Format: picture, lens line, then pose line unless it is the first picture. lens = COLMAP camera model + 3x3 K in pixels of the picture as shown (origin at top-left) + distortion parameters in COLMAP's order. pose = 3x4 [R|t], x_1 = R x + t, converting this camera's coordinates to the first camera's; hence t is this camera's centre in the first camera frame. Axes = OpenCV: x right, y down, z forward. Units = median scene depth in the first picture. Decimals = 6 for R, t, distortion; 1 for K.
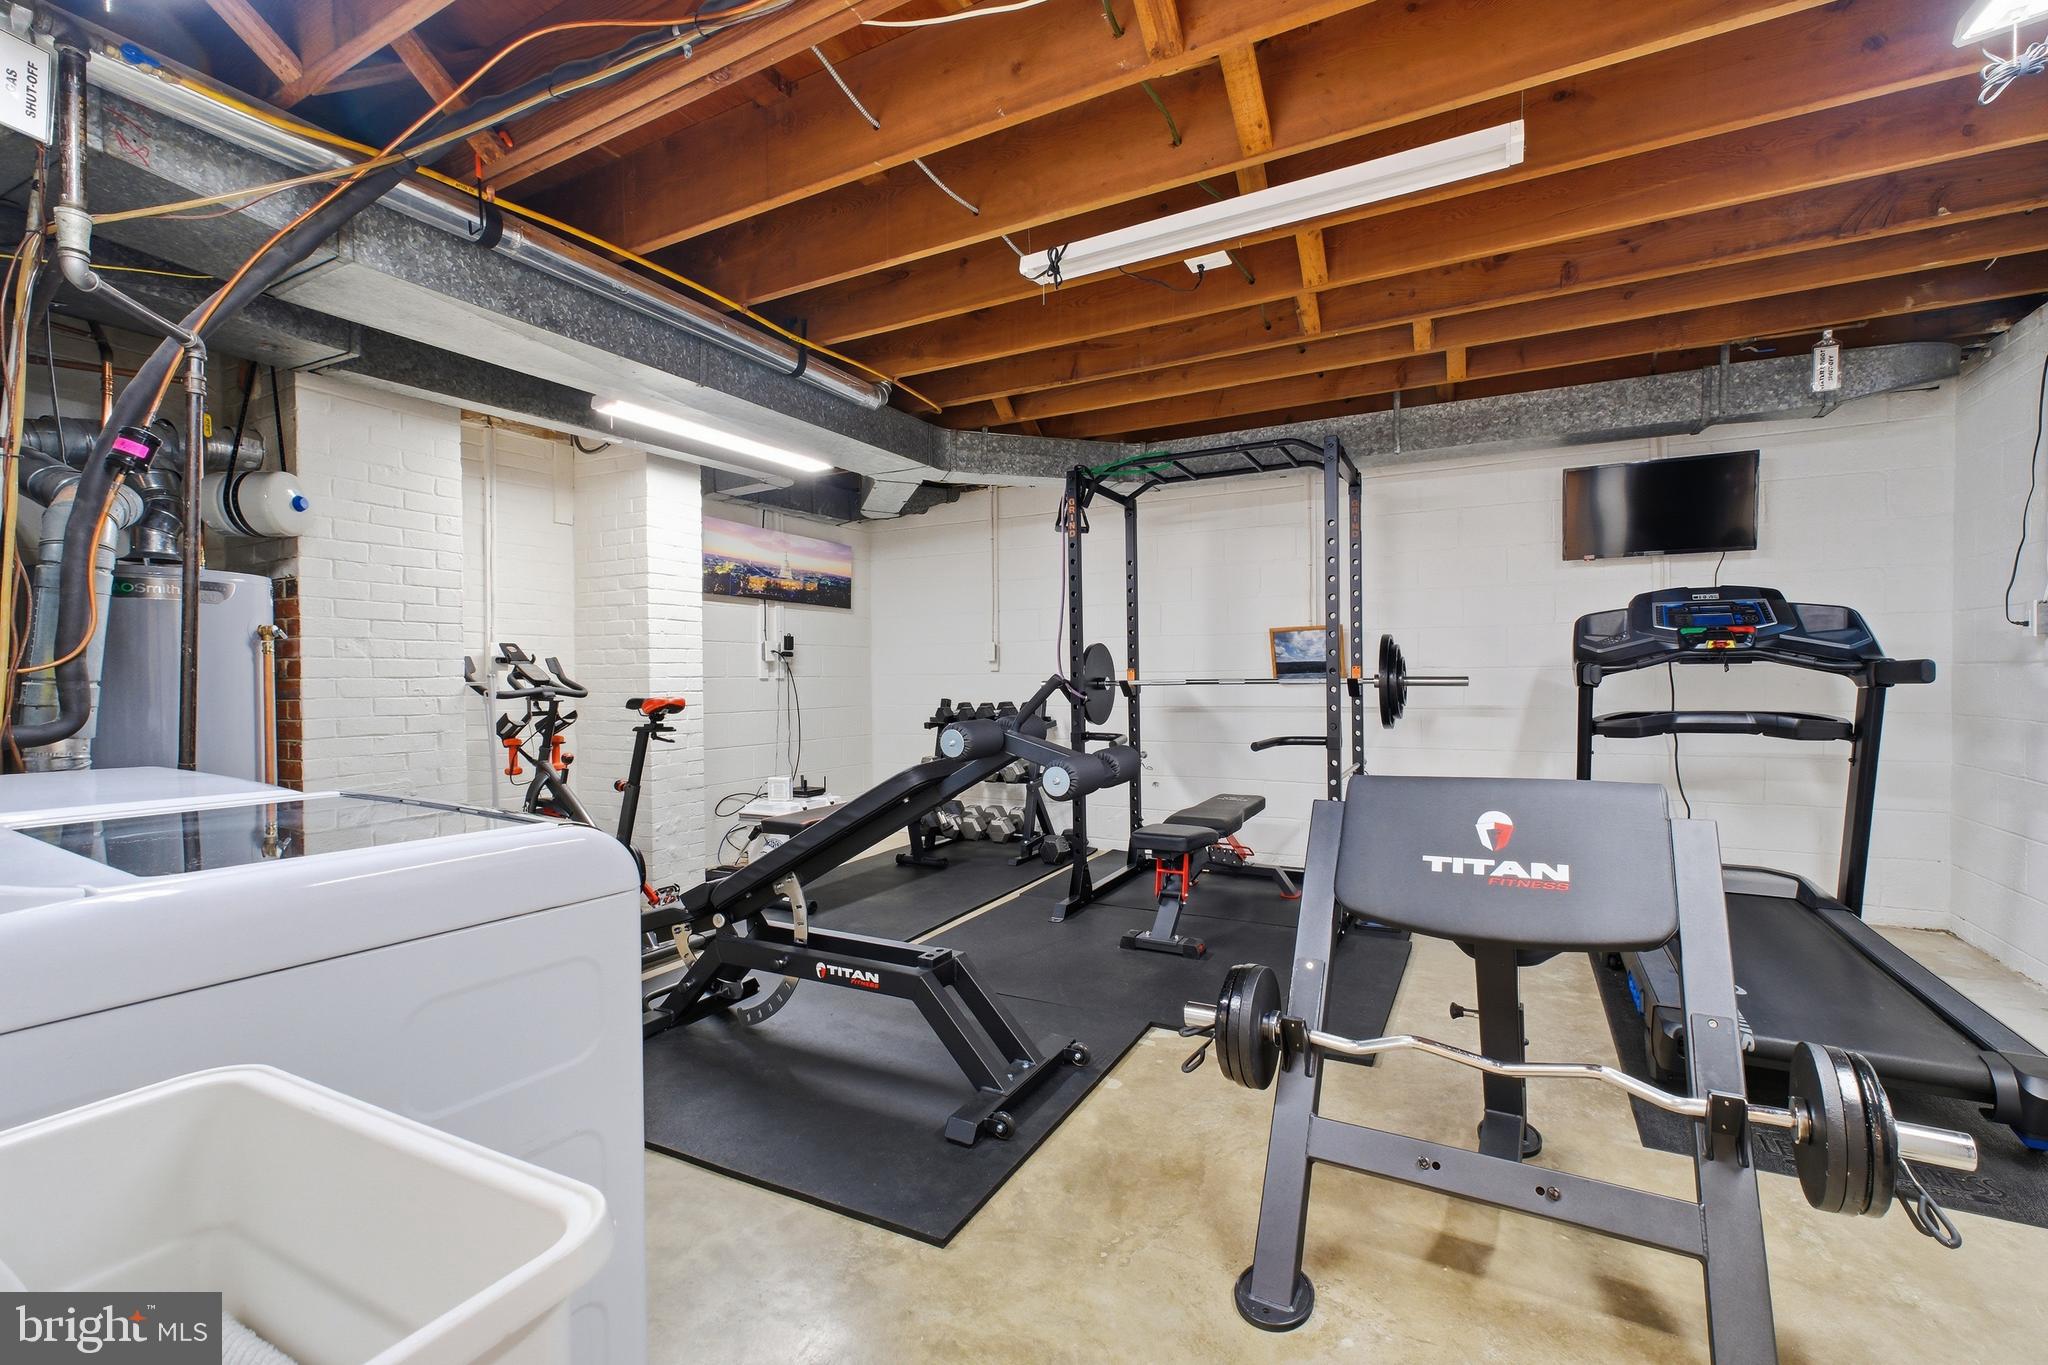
lens RADIAL K [[877.2, 0, 1035.8], [0, 877.2, 676.7], [0, 0, 1]] dist [-0.001462, 0.000898]
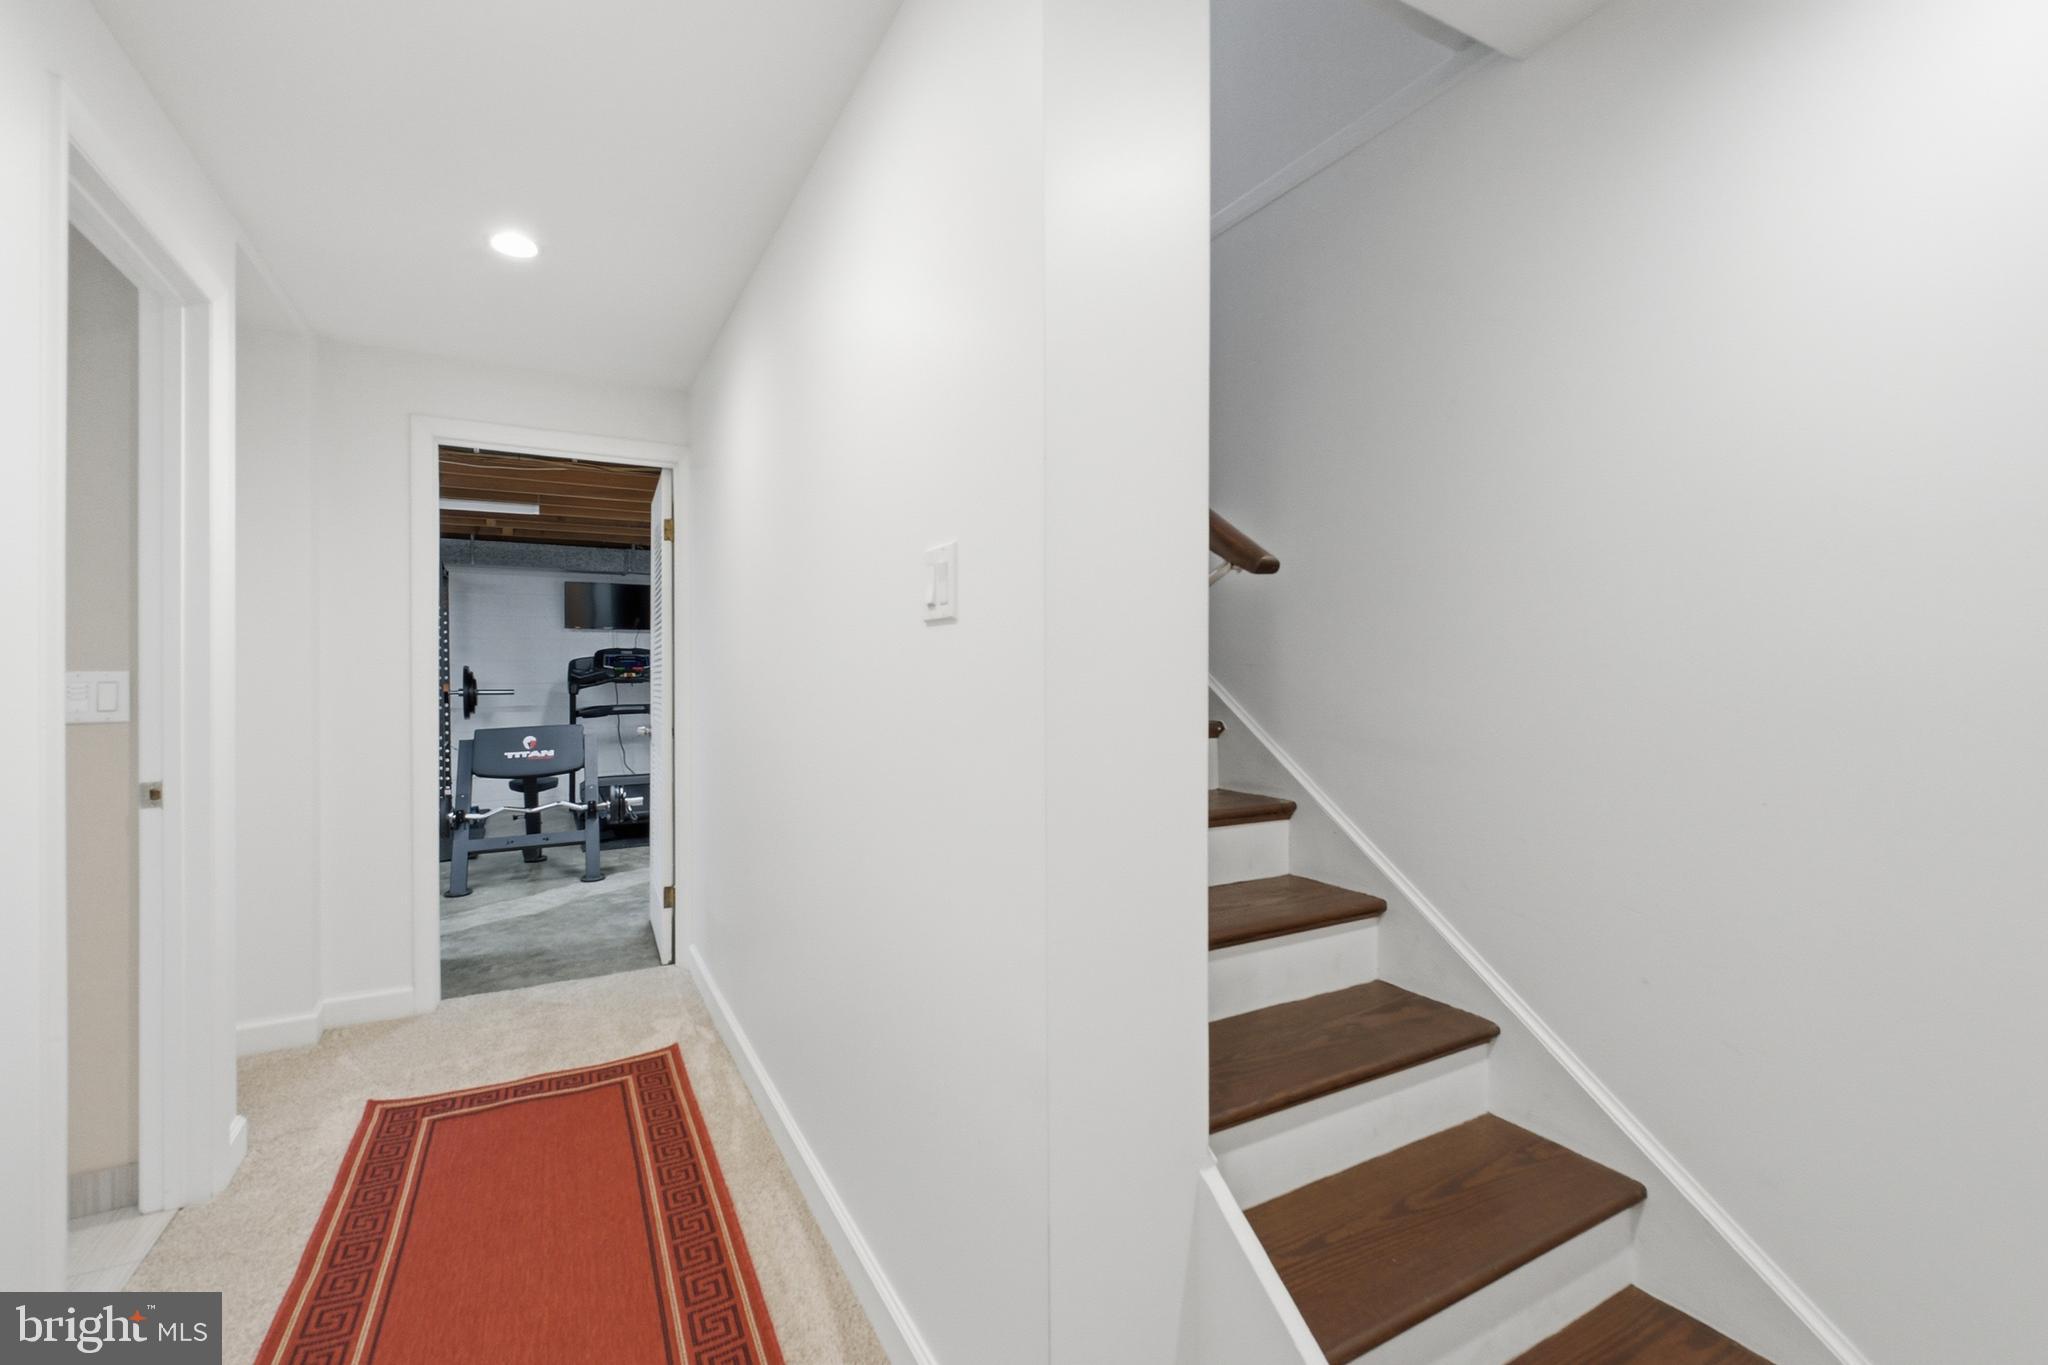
lens RADIAL K [[877.2, 0, 1031.0], [0, 877.2, 673.7], [0, 0, 1]] dist [-0.001462, 0.000898]
pose [[0.535942, 0.005679, 0.844236, -0.542584], [0.003742, 0.999952, -0.009102, -0.014279], [-0.844246, 0.008037, 0.535895, -1.022895]]
